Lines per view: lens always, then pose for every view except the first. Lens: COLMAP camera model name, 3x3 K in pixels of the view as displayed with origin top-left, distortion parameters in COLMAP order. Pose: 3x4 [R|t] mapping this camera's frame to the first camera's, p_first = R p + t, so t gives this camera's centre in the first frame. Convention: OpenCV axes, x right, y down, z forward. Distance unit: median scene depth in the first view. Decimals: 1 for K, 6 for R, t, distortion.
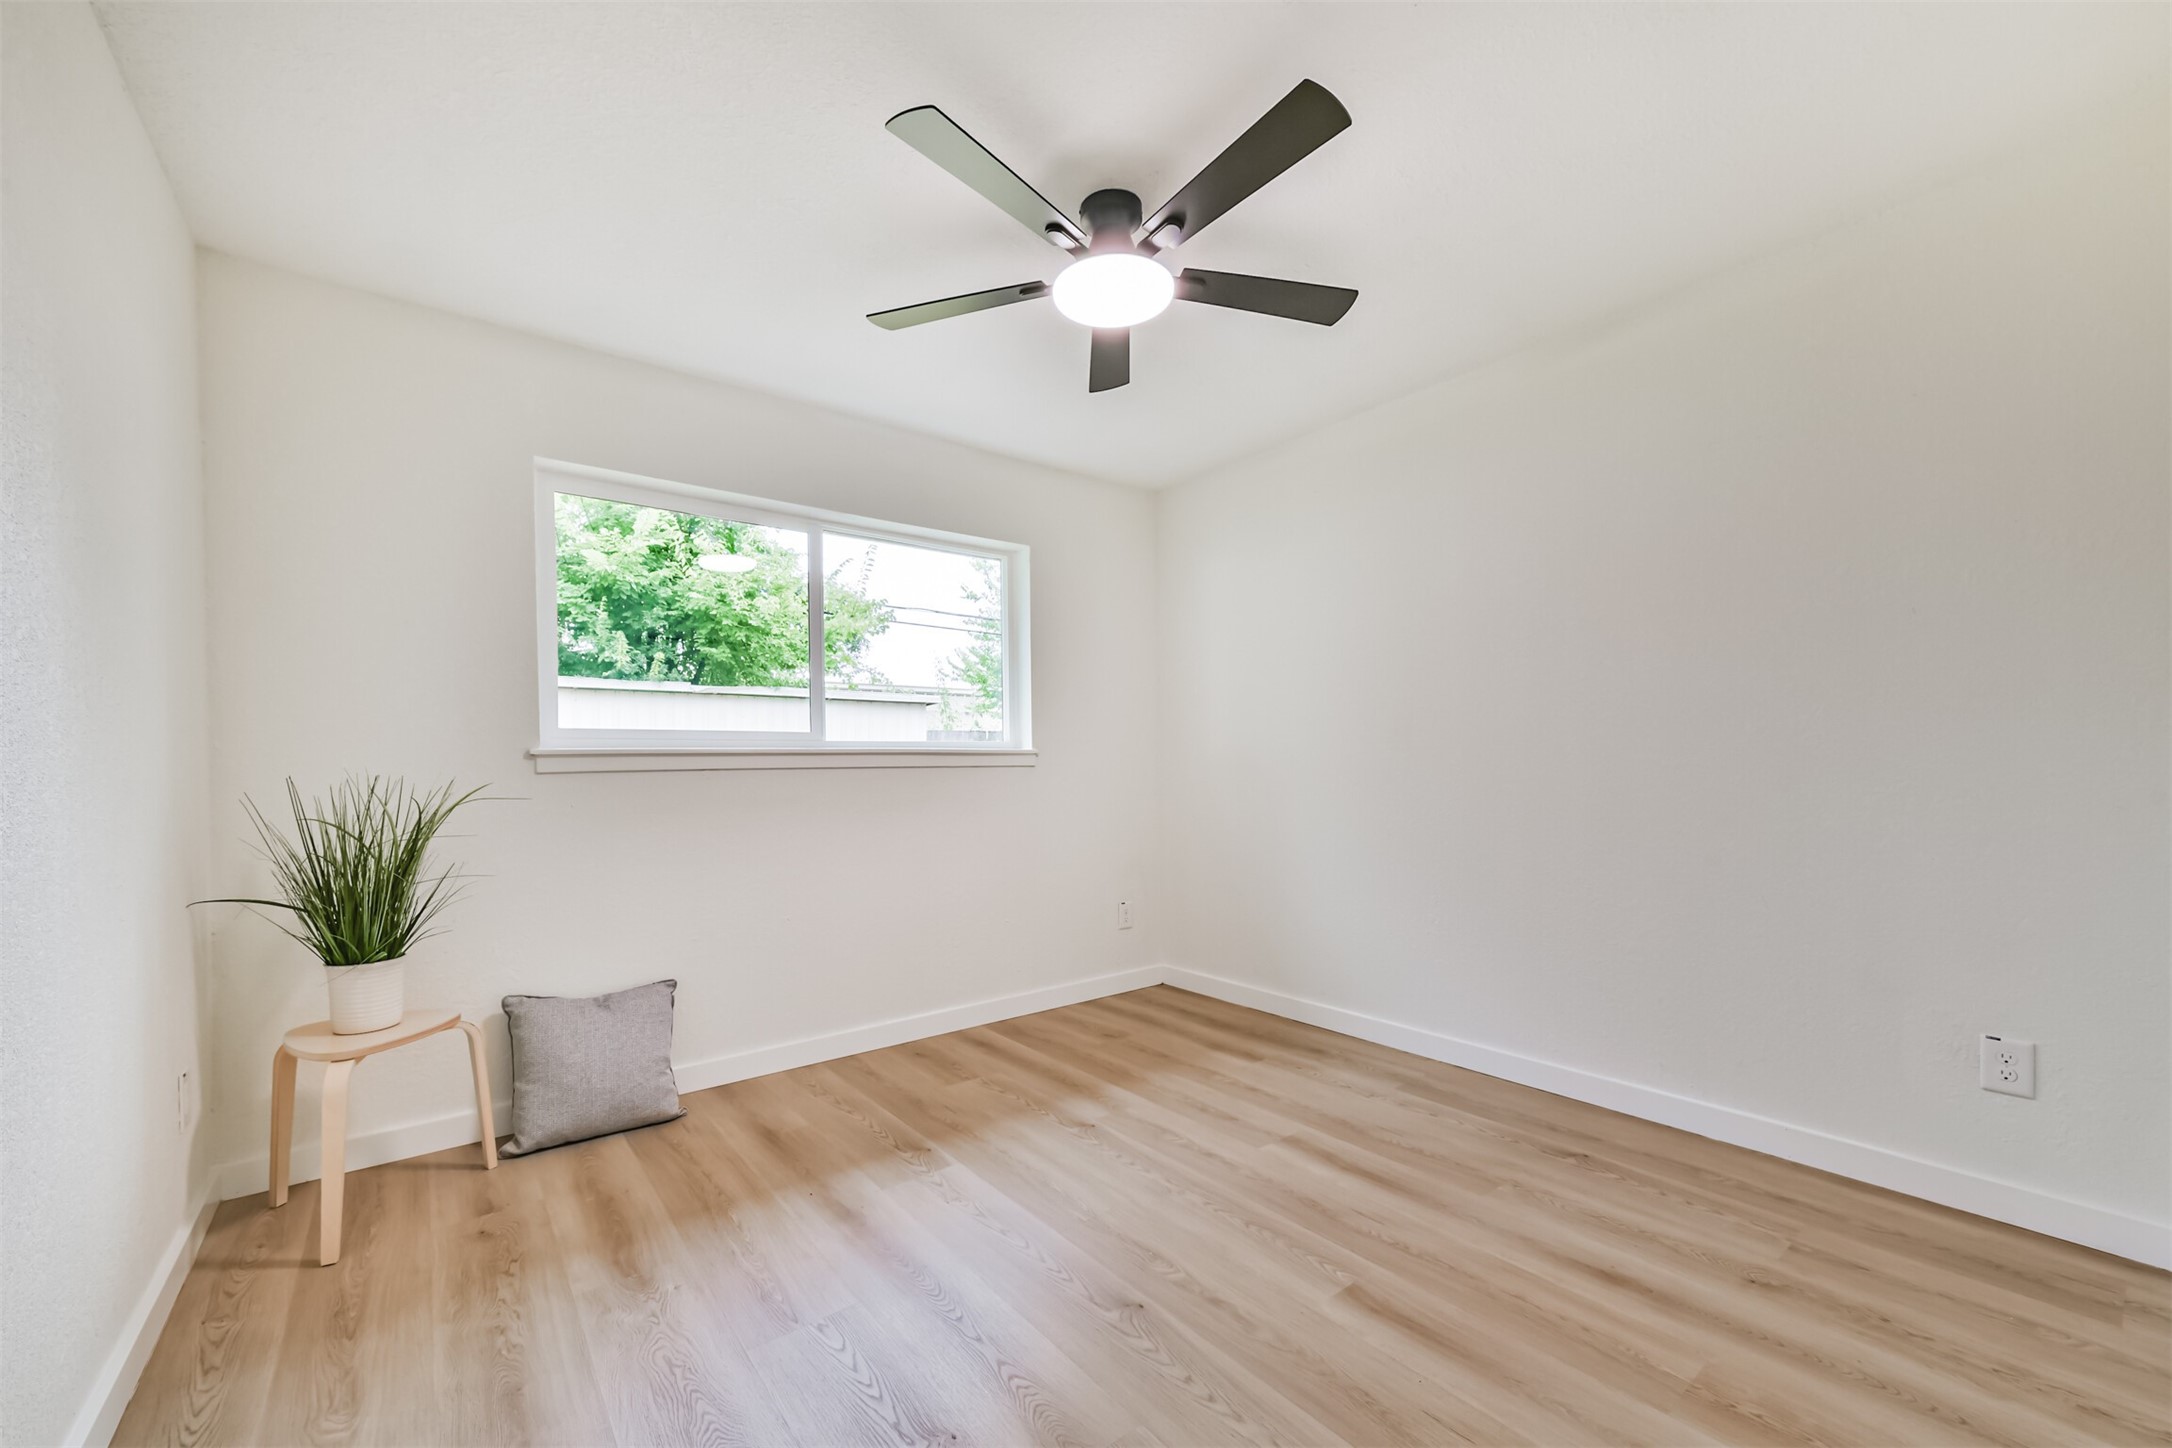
lens RADIAL K [[842.7, 0, 1081.4], [0, 842.7, 738.9], [0, 0, 1]] dist [0.006530, -0.000309]
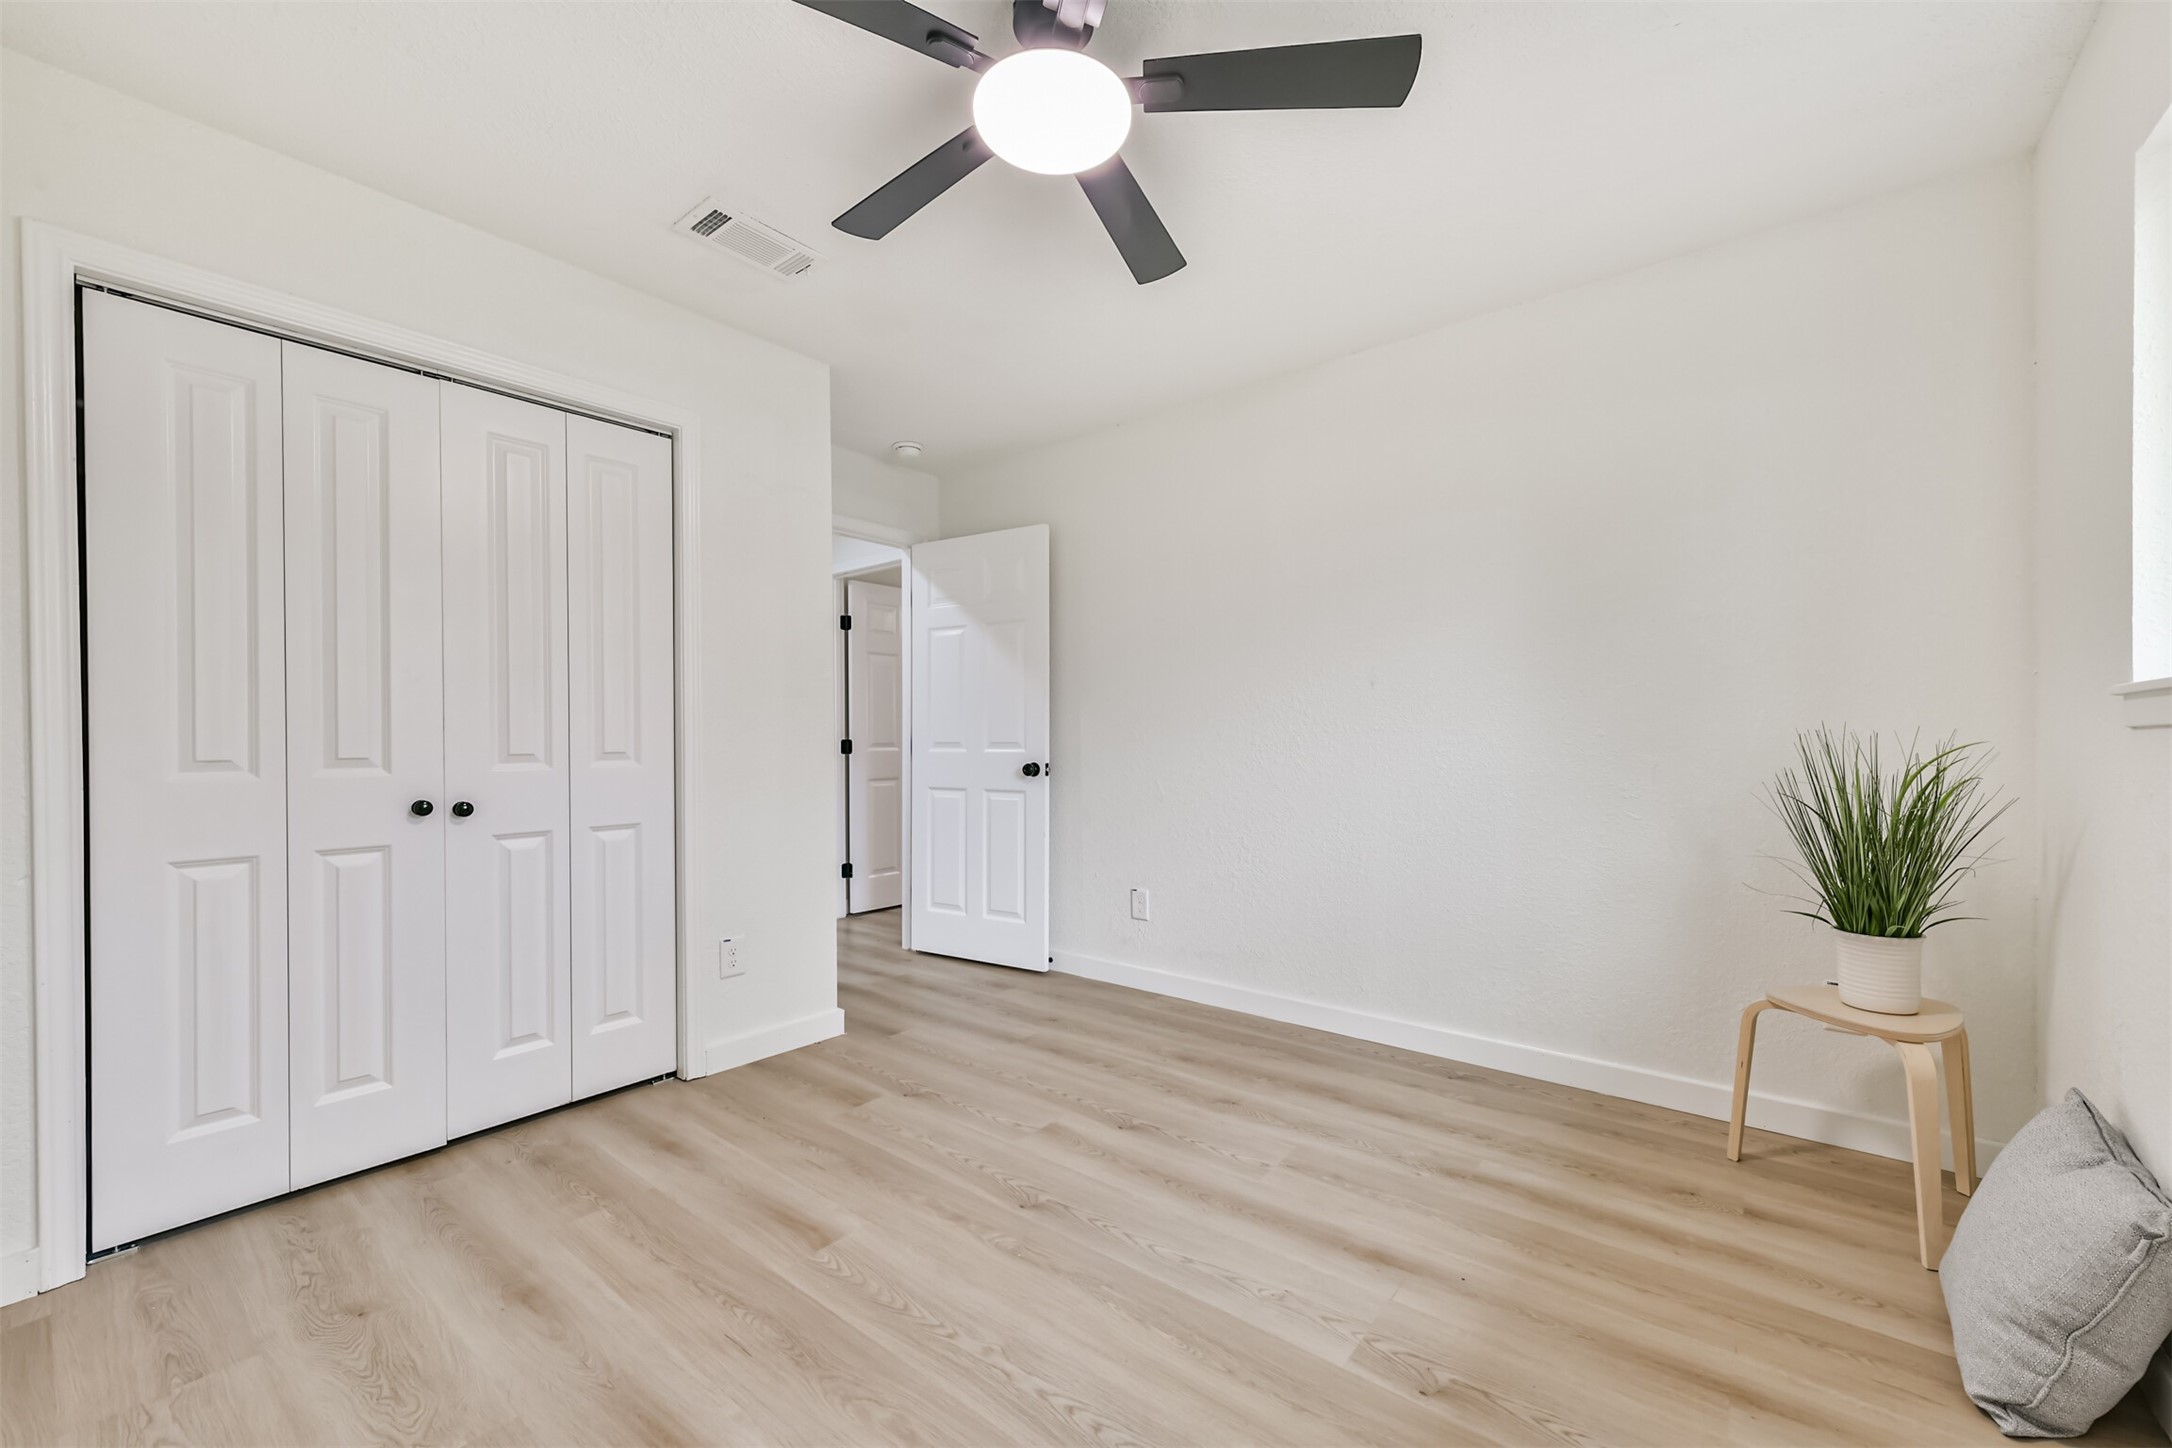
lens RADIAL K [[842.7, 0, 1078.0], [0, 842.7, 732.2], [0, 0, 1]] dist [0.006530, -0.000309]
pose [[-0.973760, 0.019164, -0.226767, 0.221257], [0.027652, 0.999029, -0.034311, 0.061943], [0.225890, -0.039681, -0.973344, 1.958571]]
